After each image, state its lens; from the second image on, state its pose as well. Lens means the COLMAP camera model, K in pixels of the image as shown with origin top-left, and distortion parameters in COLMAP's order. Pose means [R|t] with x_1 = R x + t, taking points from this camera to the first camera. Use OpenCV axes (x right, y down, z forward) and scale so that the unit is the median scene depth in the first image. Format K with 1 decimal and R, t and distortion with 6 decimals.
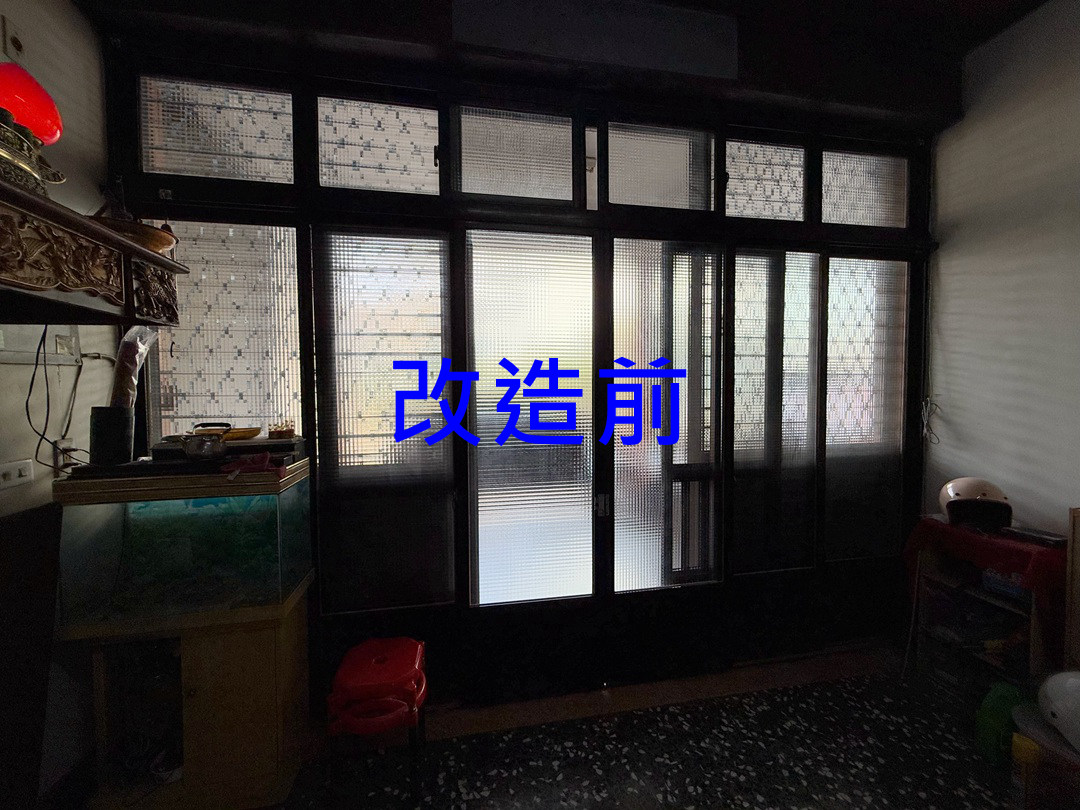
lens RADIAL K [[432.6, 0, 538.2], [0, 432.6, 405.9], [0, 0, 1]] dist [-0.002489, -0.000328]
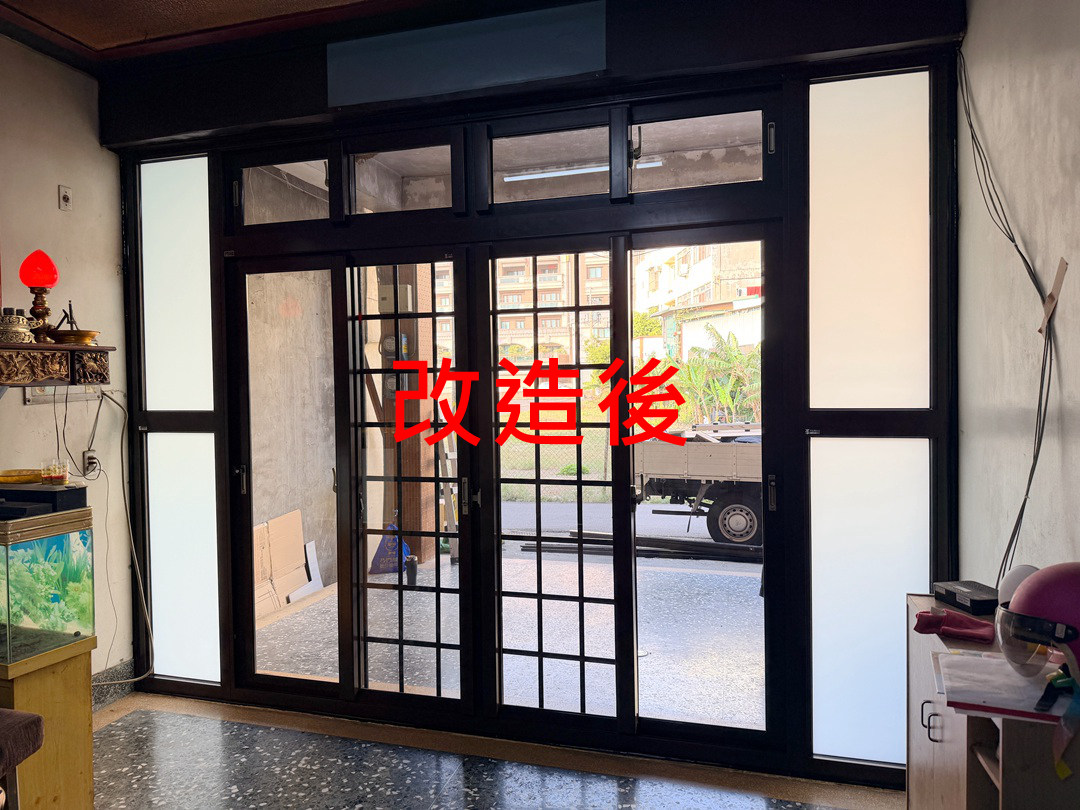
lens RADIAL K [[766.3, 0, 538.6], [0, 766.3, 405.0], [0, 0, 1]] dist [-0.040597, 0.011505]
pose [[0.889182, 0.011699, -0.457405, 2.124317], [-0.013080, 0.999914, 0.000149, -0.146341], [0.457367, 0.005850, 0.889259, -0.874856]]
